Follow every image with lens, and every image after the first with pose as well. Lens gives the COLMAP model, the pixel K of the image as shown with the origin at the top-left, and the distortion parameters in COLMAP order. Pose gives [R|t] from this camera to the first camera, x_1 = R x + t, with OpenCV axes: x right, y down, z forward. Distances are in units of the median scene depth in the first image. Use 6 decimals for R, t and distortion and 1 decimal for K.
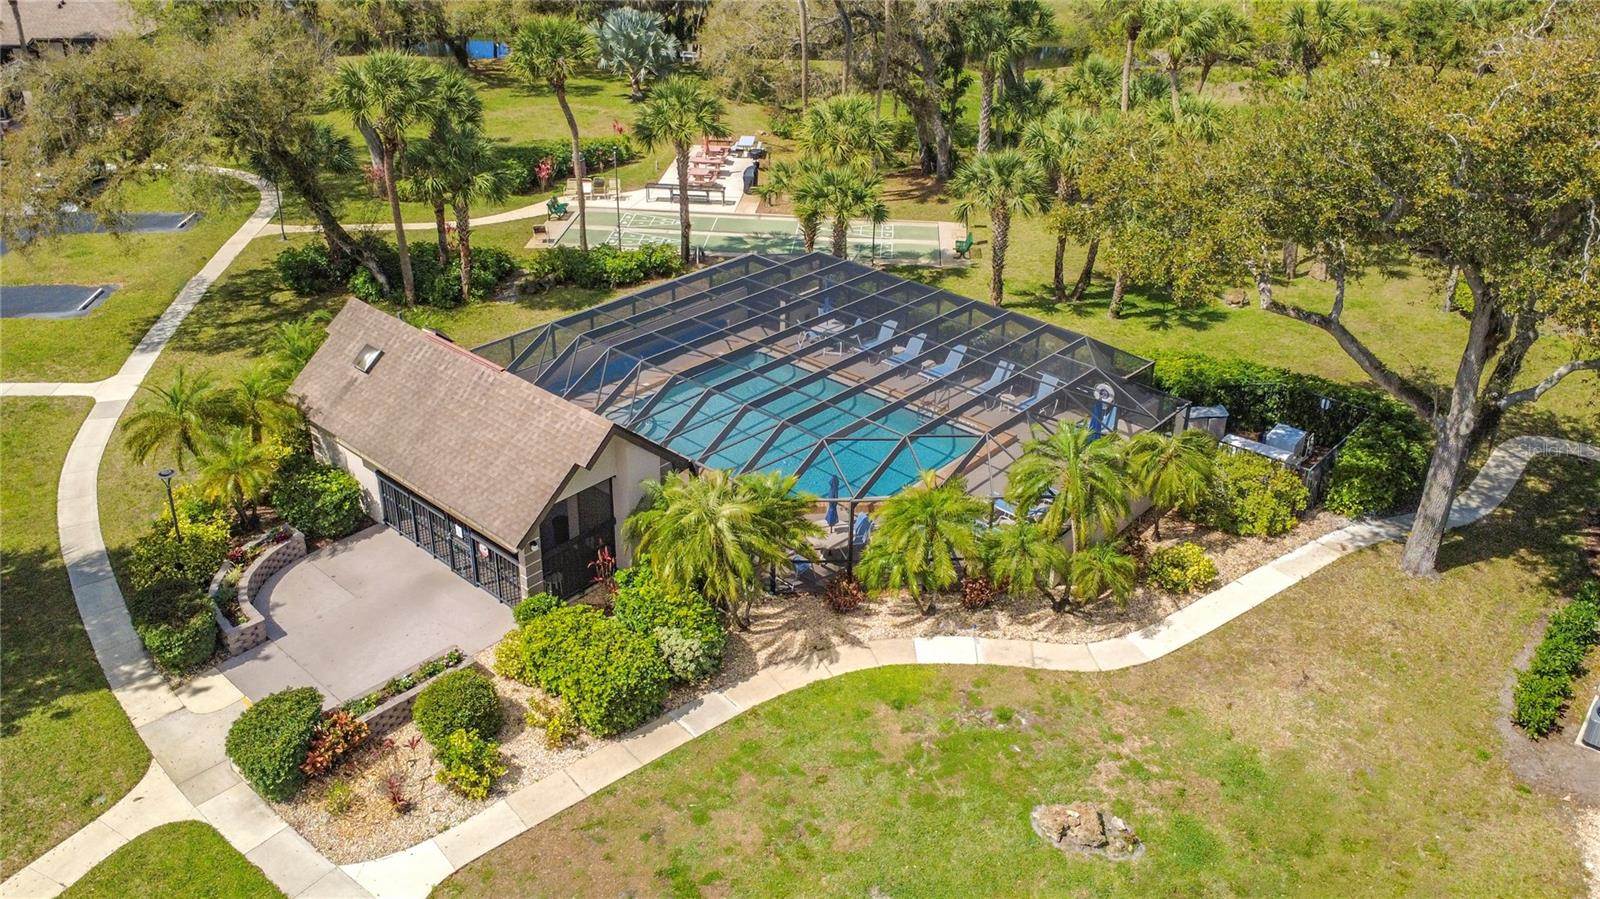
lens RADIAL K [[1154.5, 0, 800.0], [0, 1154.5, 449.5], [0, 0, 1]] dist [-0.004285, -0.000808]
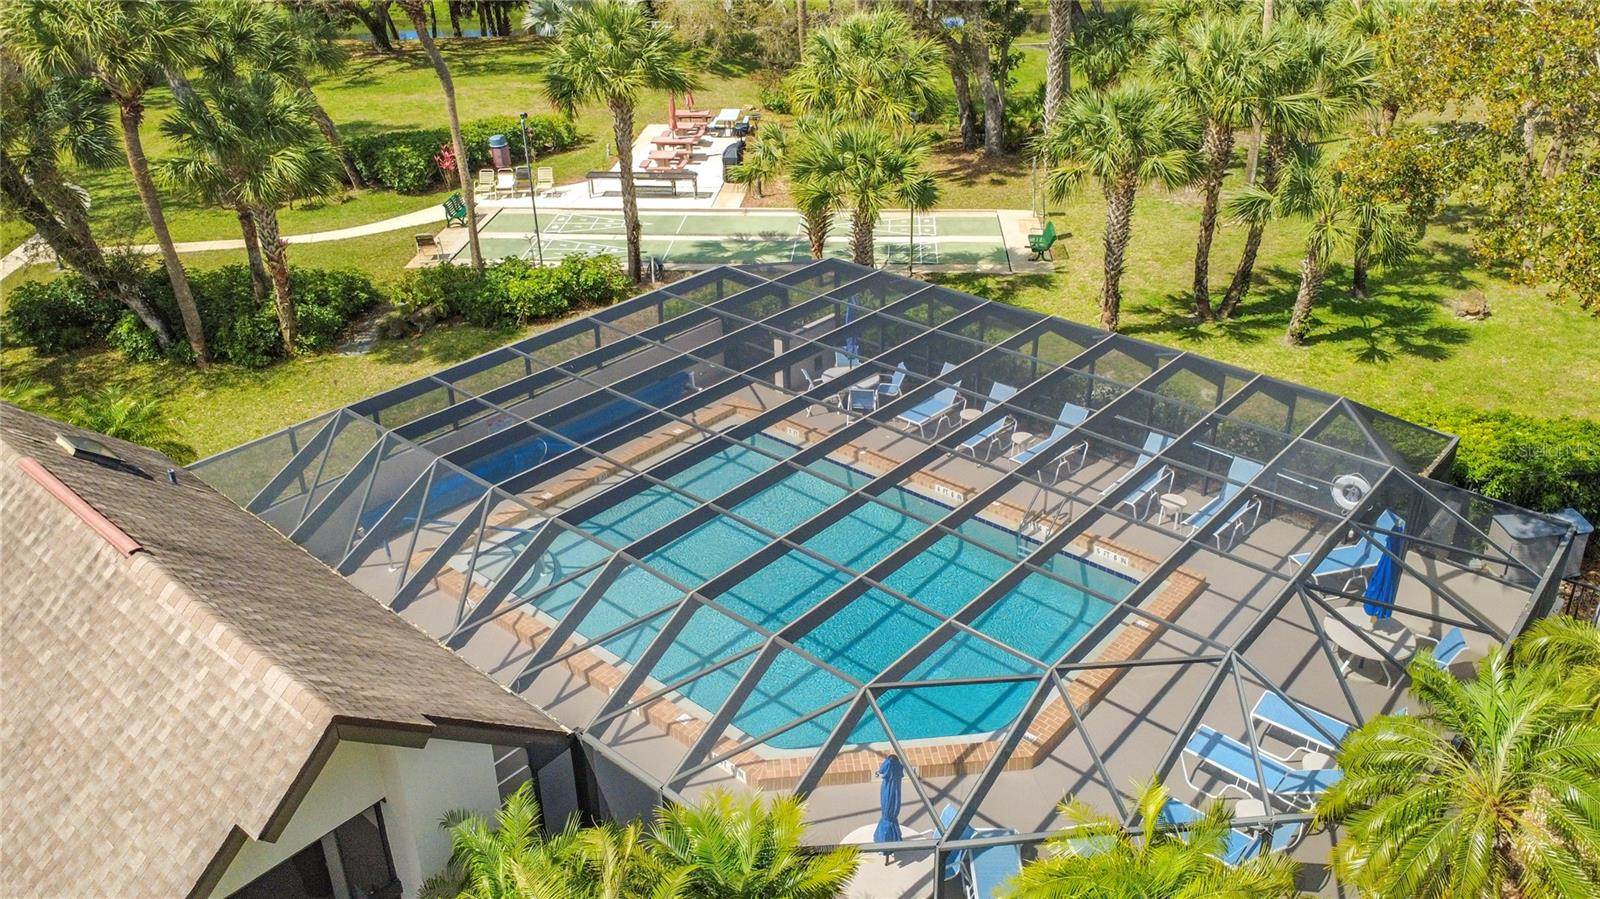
lens RADIAL K [[1192.0, 0, 797.8], [0, 1192.0, 479.8], [0, 0, 1]] dist [0.002686, -0.002724]
pose [[0.999317, -0.034395, -0.013506, 0.001820], [0.034564, 0.999325, 0.012485, -0.054479], [0.013068, -0.012943, 0.999831, 0.320687]]
